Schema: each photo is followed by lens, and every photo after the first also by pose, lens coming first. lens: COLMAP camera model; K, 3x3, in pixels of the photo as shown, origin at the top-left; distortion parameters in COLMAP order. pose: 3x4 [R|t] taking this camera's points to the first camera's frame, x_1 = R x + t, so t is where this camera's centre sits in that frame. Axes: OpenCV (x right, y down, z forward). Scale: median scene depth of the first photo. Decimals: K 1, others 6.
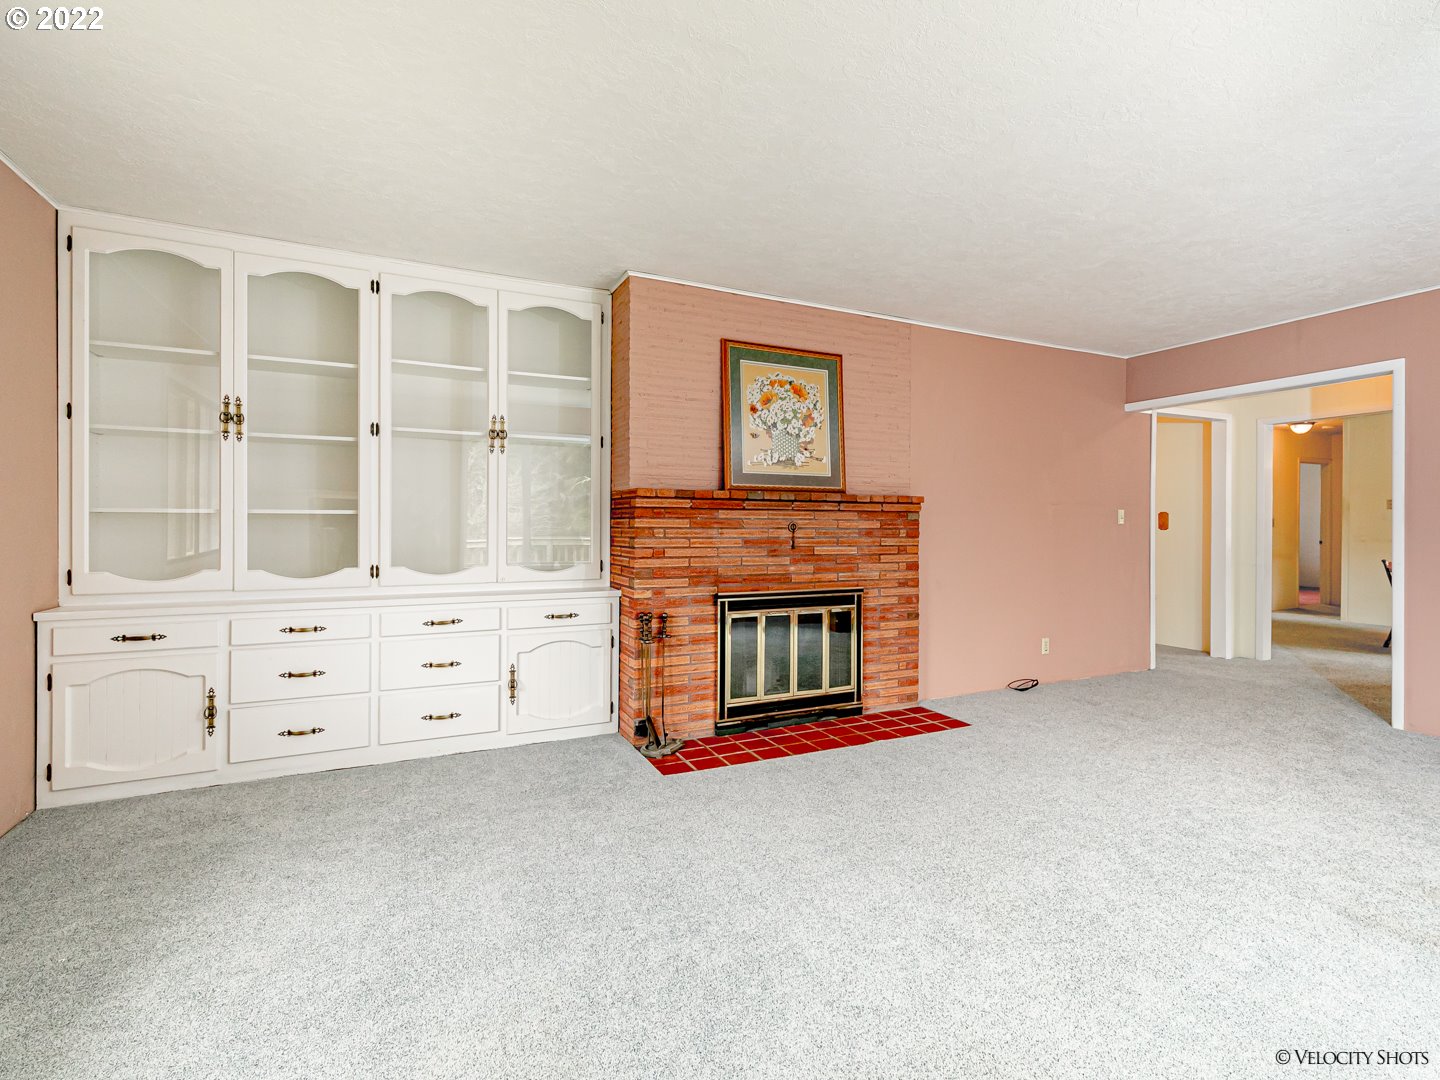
lens RADIAL K [[715.1, 0, 689.1], [0, 715.1, 536.3], [0, 0, 1]] dist [0.010382, 0.000896]
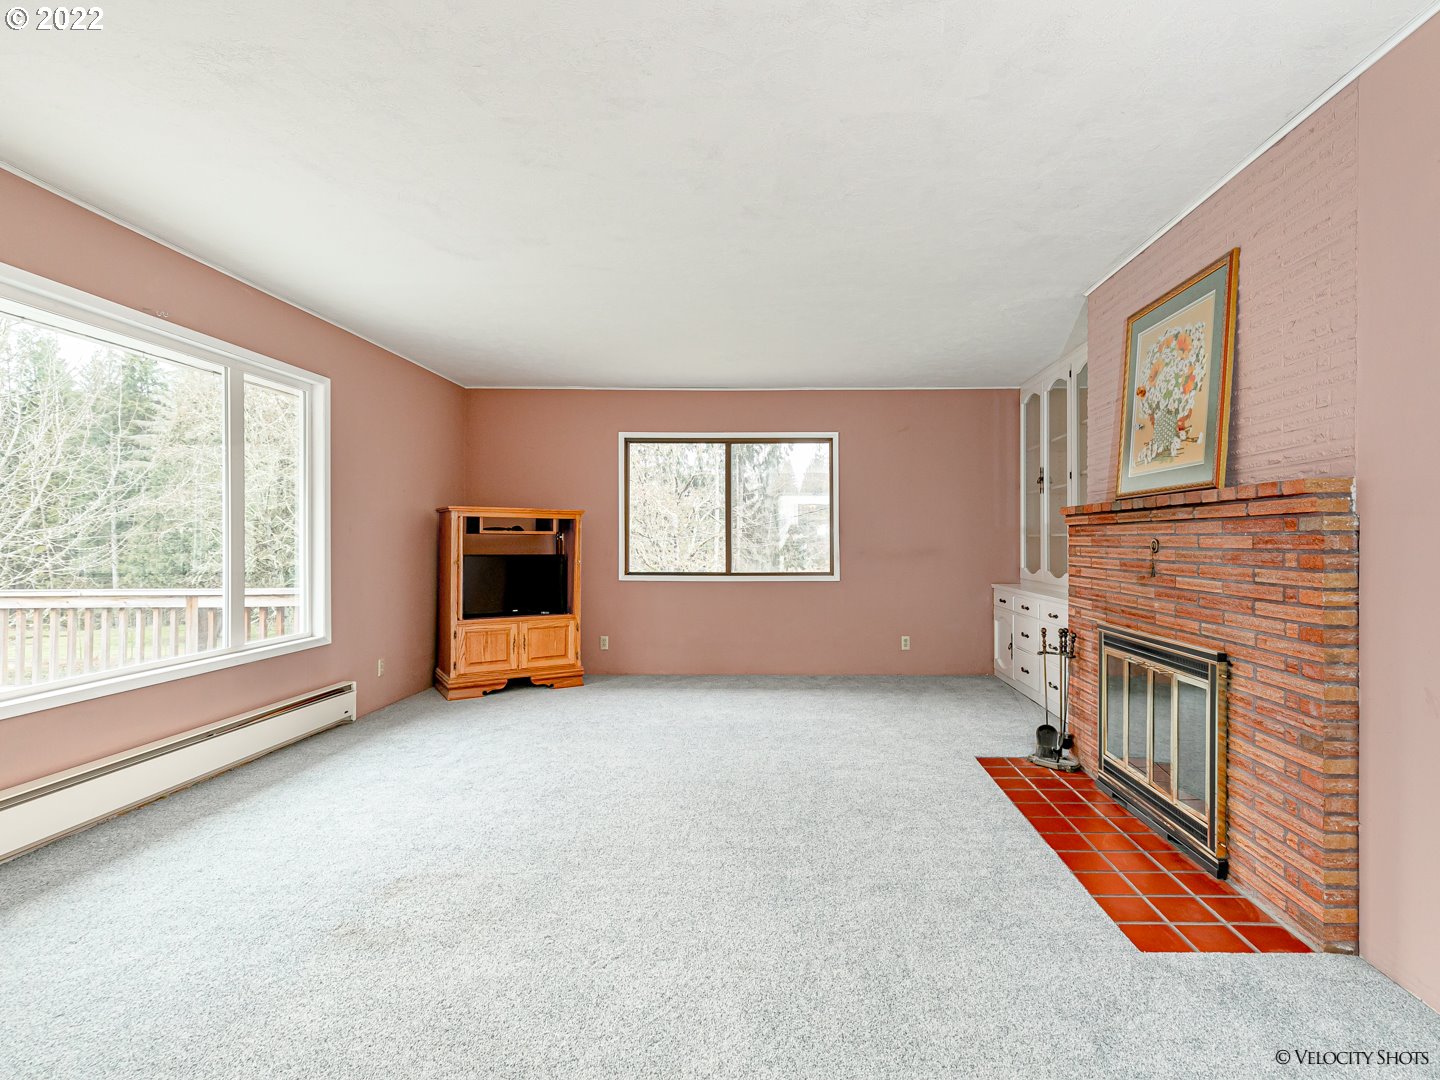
lens RADIAL K [[715.1, 0, 689.1], [0, 715.1, 536.3], [0, 0, 1]] dist [0.010382, 0.000896]
pose [[-0.563764, -0.006740, -0.825908, 0.971207], [-0.007524, 0.999967, -0.003024, -0.016464], [0.825901, 0.004510, -0.563796, 0.999206]]
